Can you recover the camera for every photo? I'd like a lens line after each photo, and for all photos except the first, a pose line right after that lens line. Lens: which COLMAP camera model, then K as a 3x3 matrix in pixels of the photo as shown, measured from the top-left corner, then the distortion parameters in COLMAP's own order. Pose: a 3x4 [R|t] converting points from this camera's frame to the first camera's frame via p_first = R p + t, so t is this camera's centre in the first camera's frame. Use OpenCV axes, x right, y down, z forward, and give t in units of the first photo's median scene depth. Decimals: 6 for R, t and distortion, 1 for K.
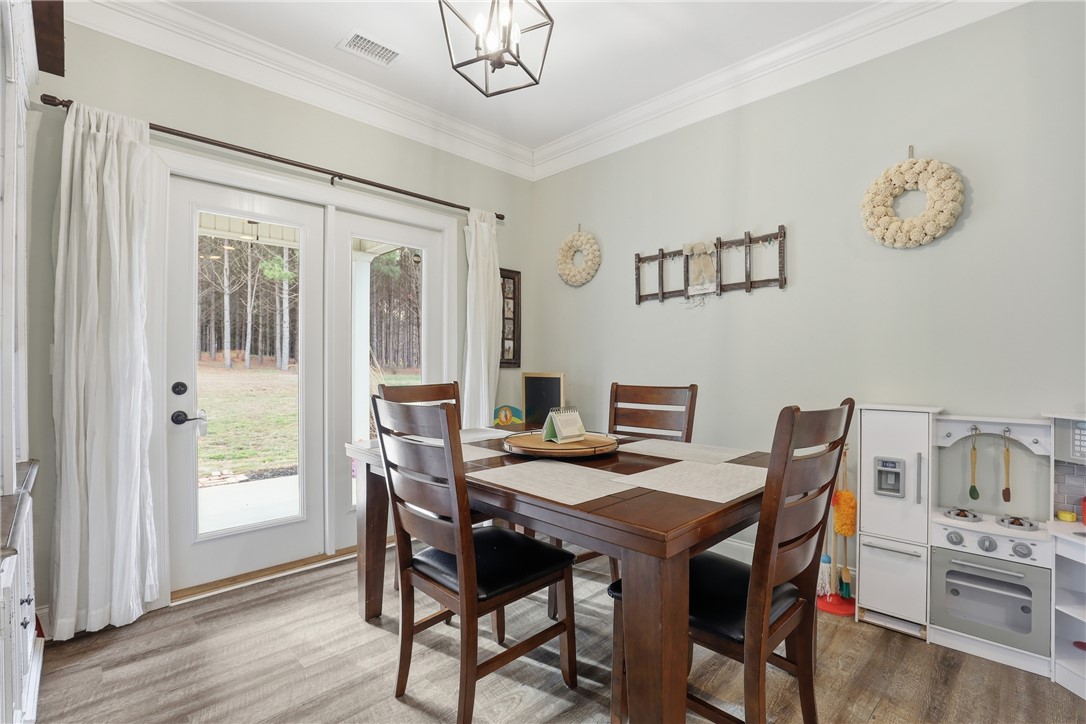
lens RADIAL K [[502.8, 0, 541.3], [0, 502.8, 364.1], [0, 0, 1]] dist [-0.014822, -0.000763]
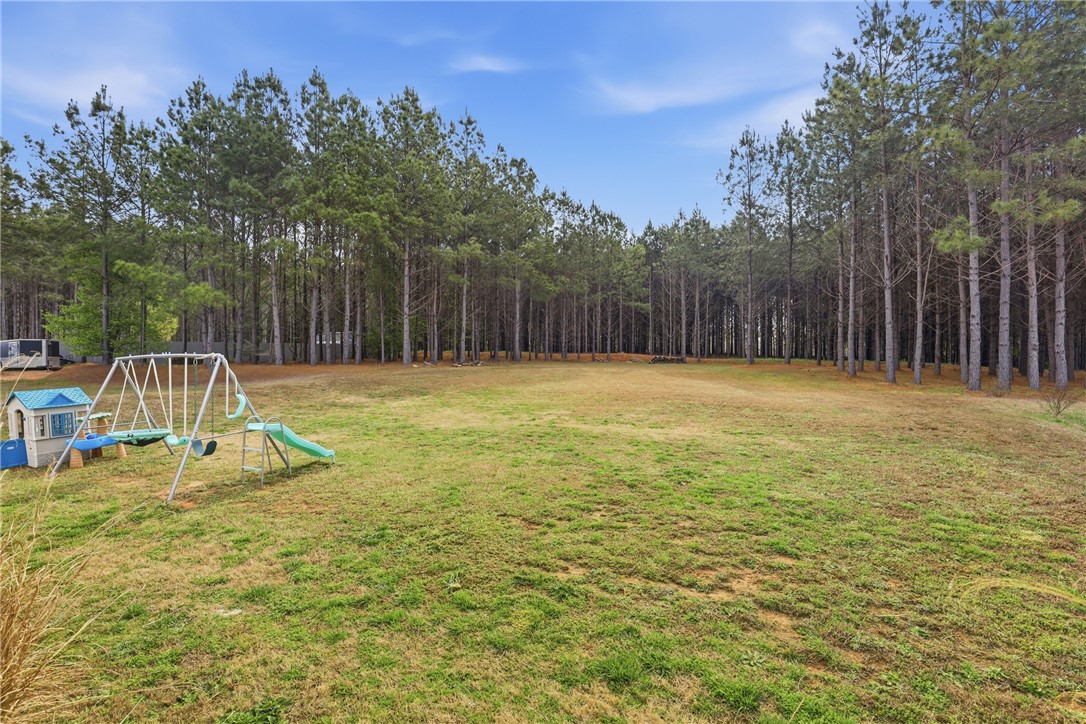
lens RADIAL K [[502.8, 0, 549.8], [0, 502.8, 364.5], [0, 0, 1]] dist [-0.014822, -0.000763]
pose [[0.379183, -0.006949, -0.925295, -0.104645], [-0.001076, 0.999968, -0.007951, -0.013548], [0.925321, 0.004010, 0.379164, 0.208674]]
